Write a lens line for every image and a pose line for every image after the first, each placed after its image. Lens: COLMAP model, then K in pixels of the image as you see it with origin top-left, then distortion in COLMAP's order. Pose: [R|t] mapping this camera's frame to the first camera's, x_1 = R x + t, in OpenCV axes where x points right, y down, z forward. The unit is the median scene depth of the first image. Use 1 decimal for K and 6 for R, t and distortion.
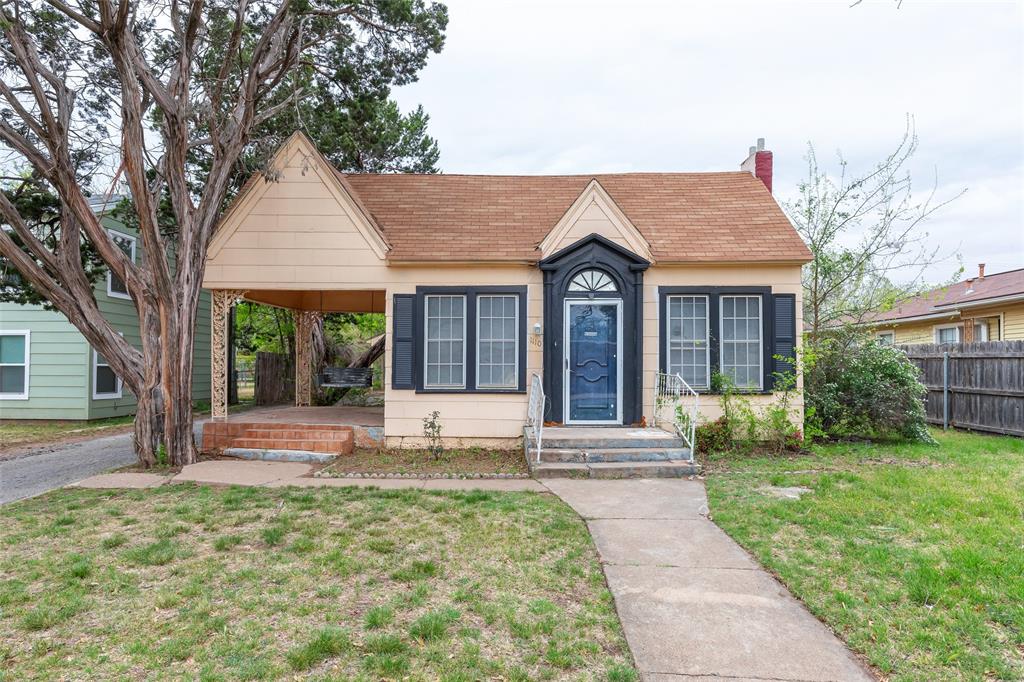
lens RADIAL K [[589.7, 0, 506.3], [0, 589.7, 350.0], [0, 0, 1]] dist [-0.000628, 0.000257]
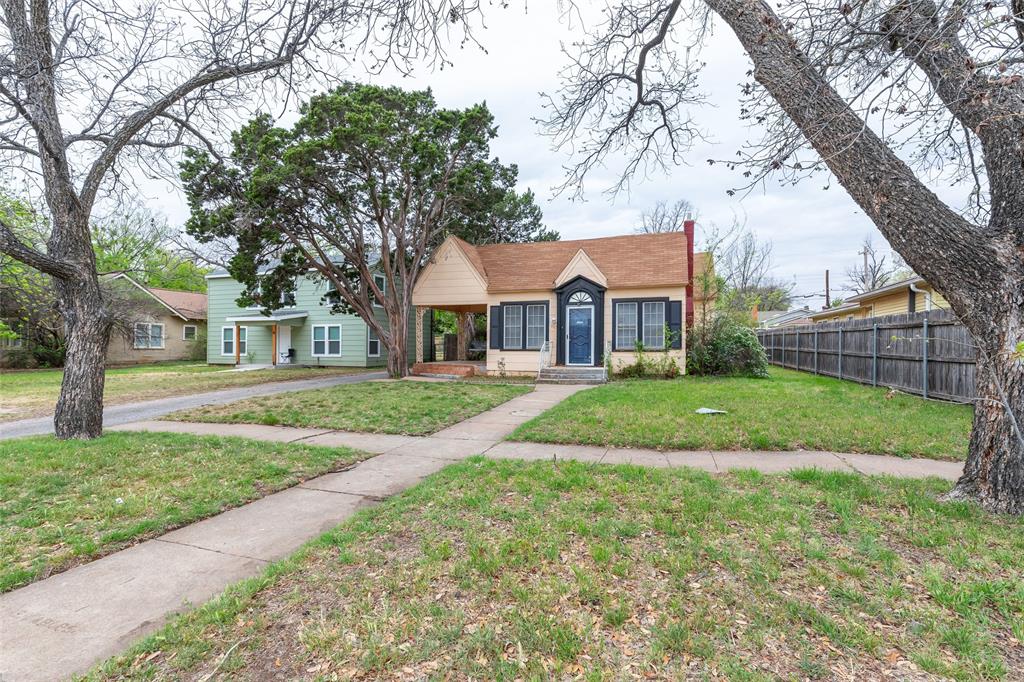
lens RADIAL K [[491.6, 0, 512.4], [0, 491.6, 343.2], [0, 0, 1]] dist [-0.001284, -0.000137]
pose [[0.955891, -0.003261, -0.293703, 0.426448], [0.008605, 0.999820, 0.016905, 0.014495], [0.293595, -0.018687, 0.955747, -0.730082]]
